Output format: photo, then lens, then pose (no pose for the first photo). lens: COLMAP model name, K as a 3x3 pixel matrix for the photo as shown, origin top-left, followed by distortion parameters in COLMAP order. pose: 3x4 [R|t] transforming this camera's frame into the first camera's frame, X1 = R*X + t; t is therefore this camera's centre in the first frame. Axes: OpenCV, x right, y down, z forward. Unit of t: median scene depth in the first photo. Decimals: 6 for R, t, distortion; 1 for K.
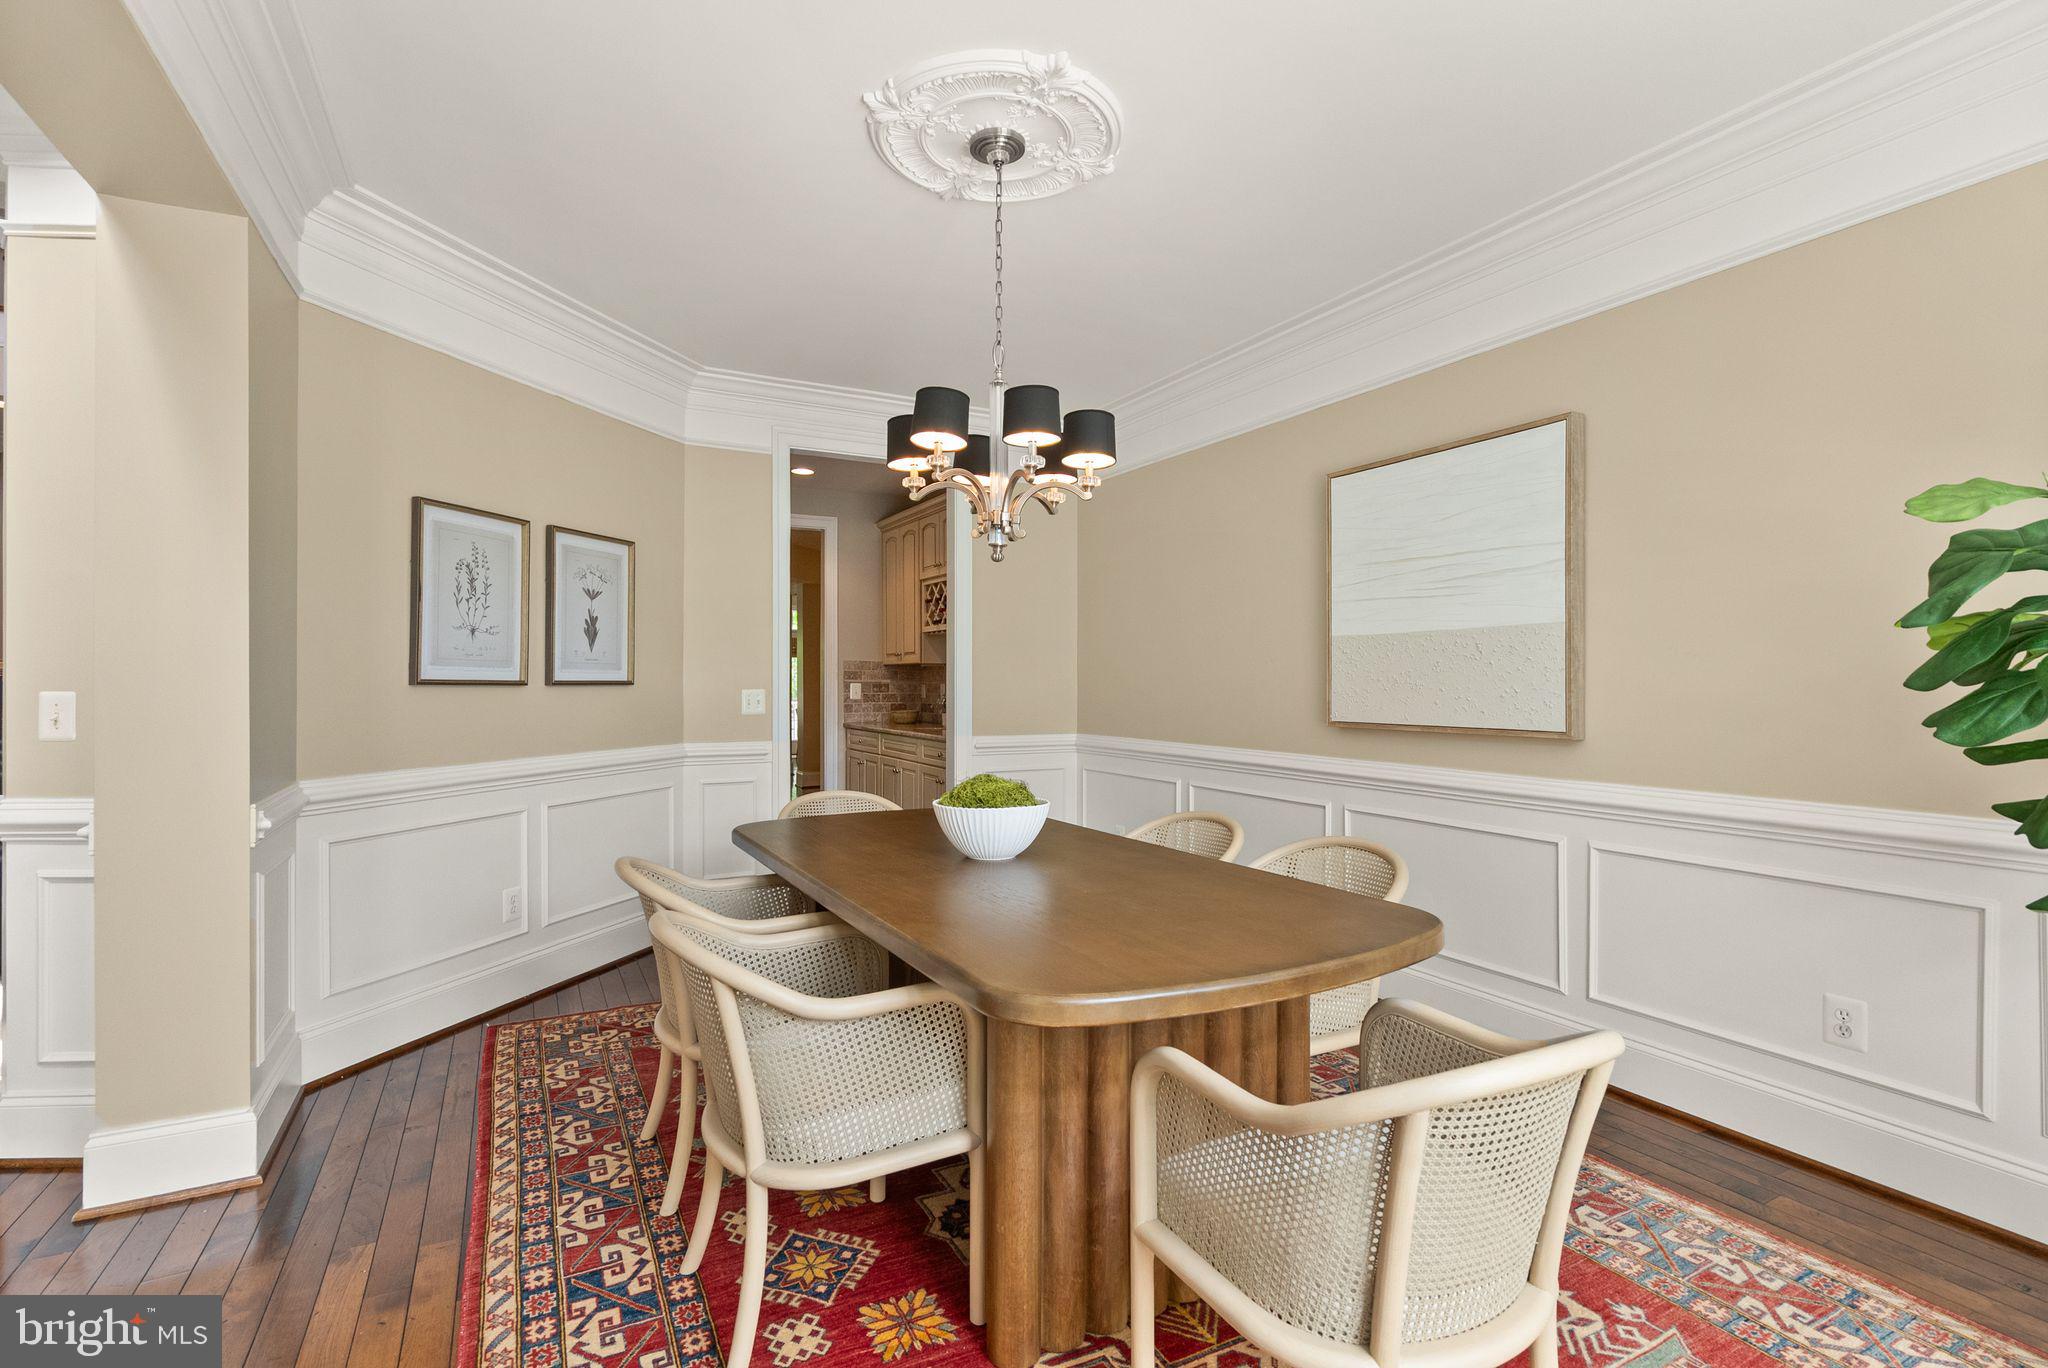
lens RADIAL K [[957.5, 0, 1021.8], [0, 957.5, 683.5], [0, 0, 1]] dist [-0.005135, -0.000493]
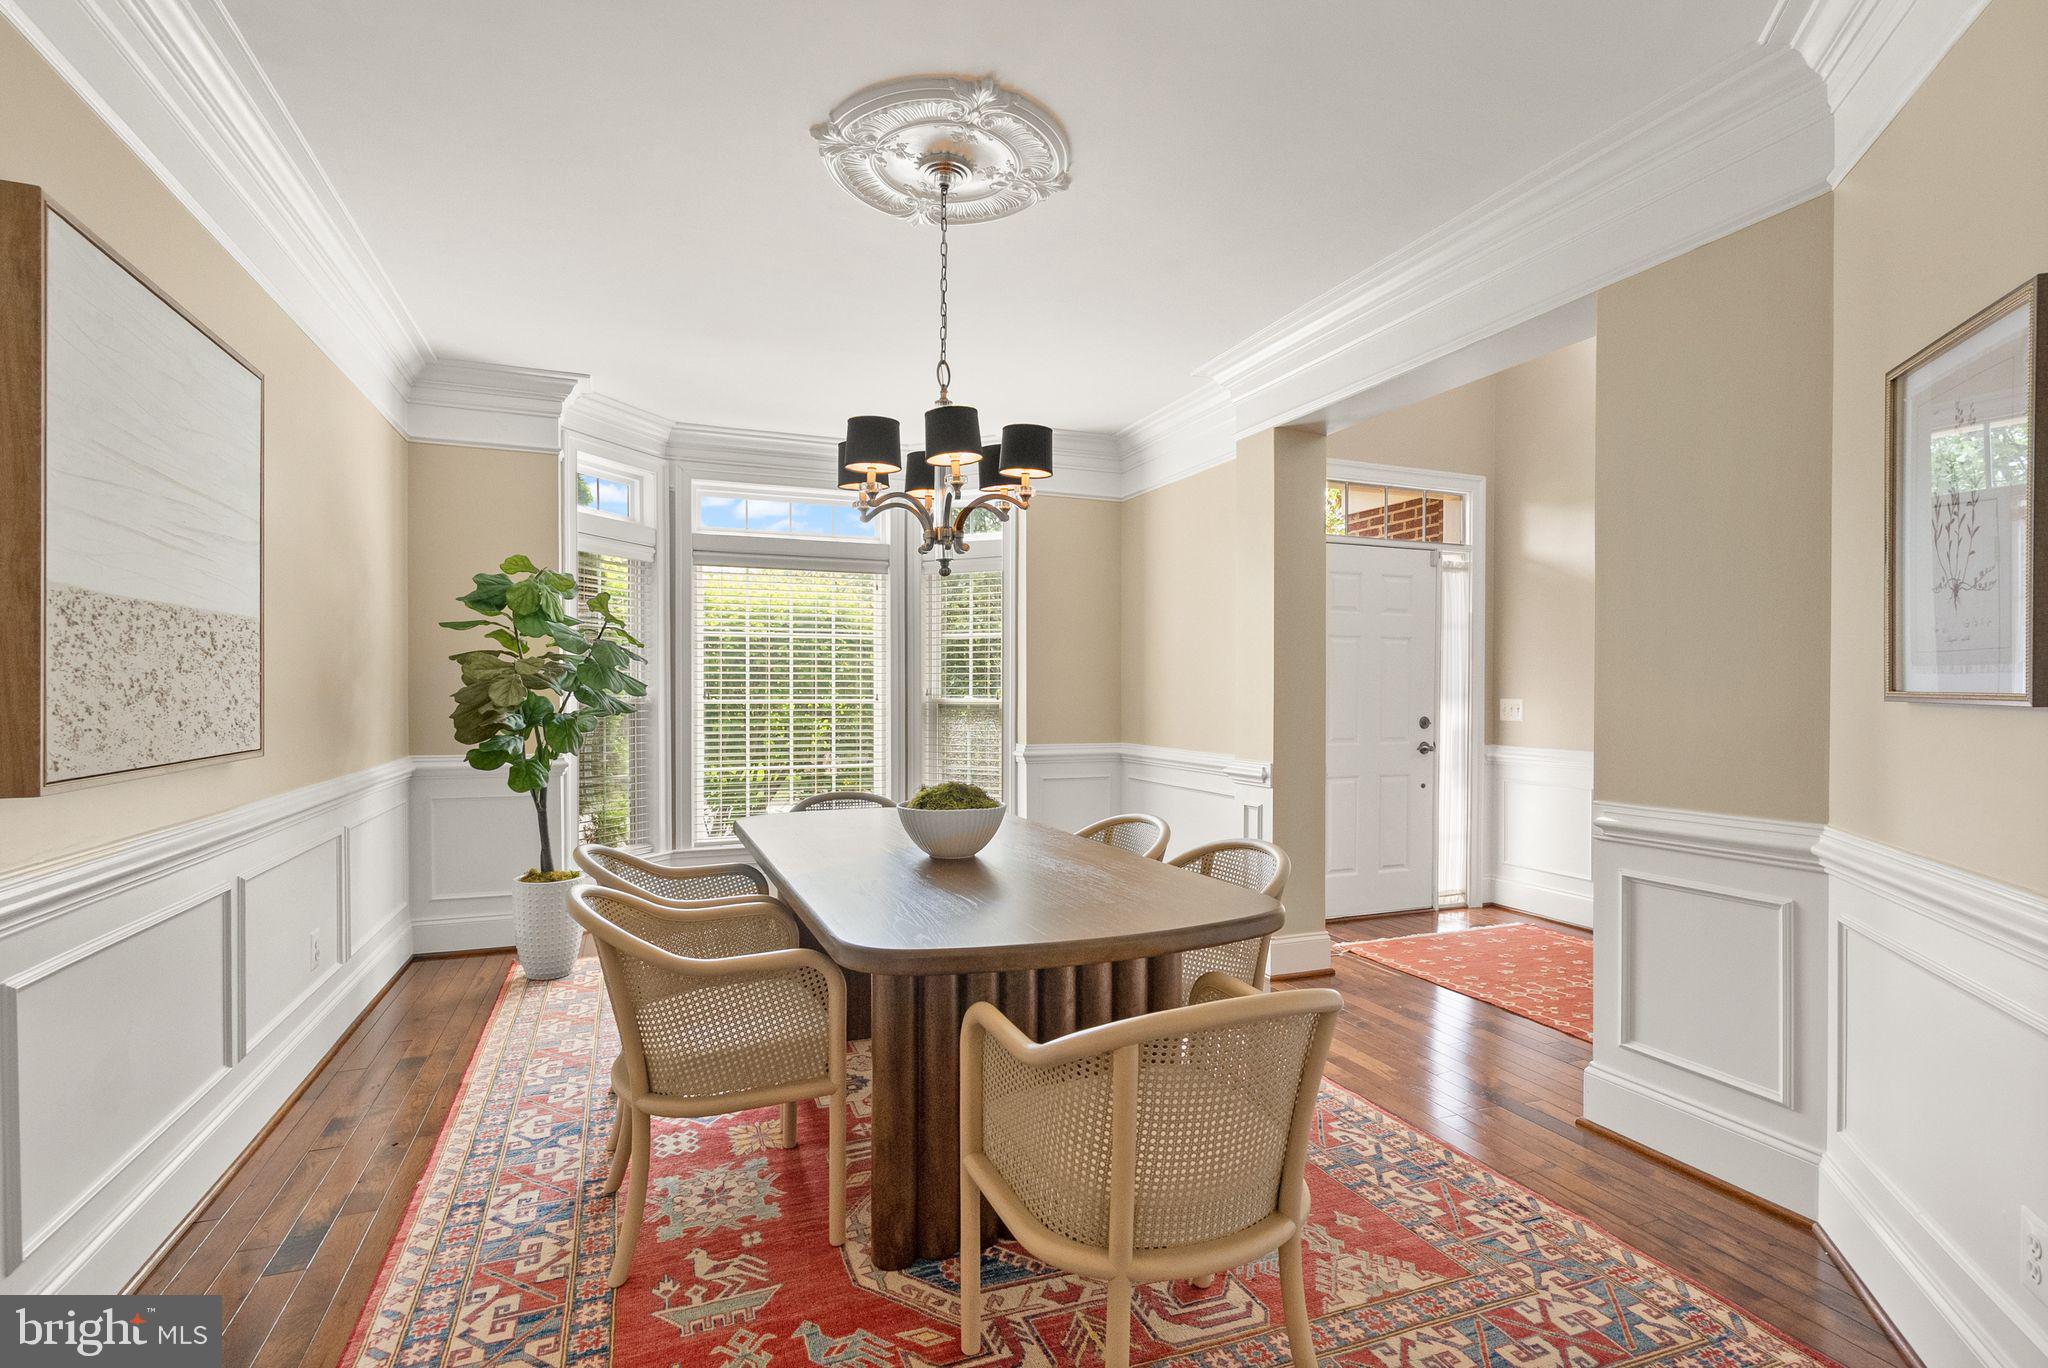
lens RADIAL K [[947.0, 0, 1023.7], [0, 947.0, 689.9], [0, 0, 1]] dist [0.000358, 0.000170]
pose [[-0.994838, -0.005078, 0.101347, -0.194011], [-0.004920, 0.999986, 0.001806, -0.004032], [-0.101355, 0.001298, -0.994849, 1.812298]]
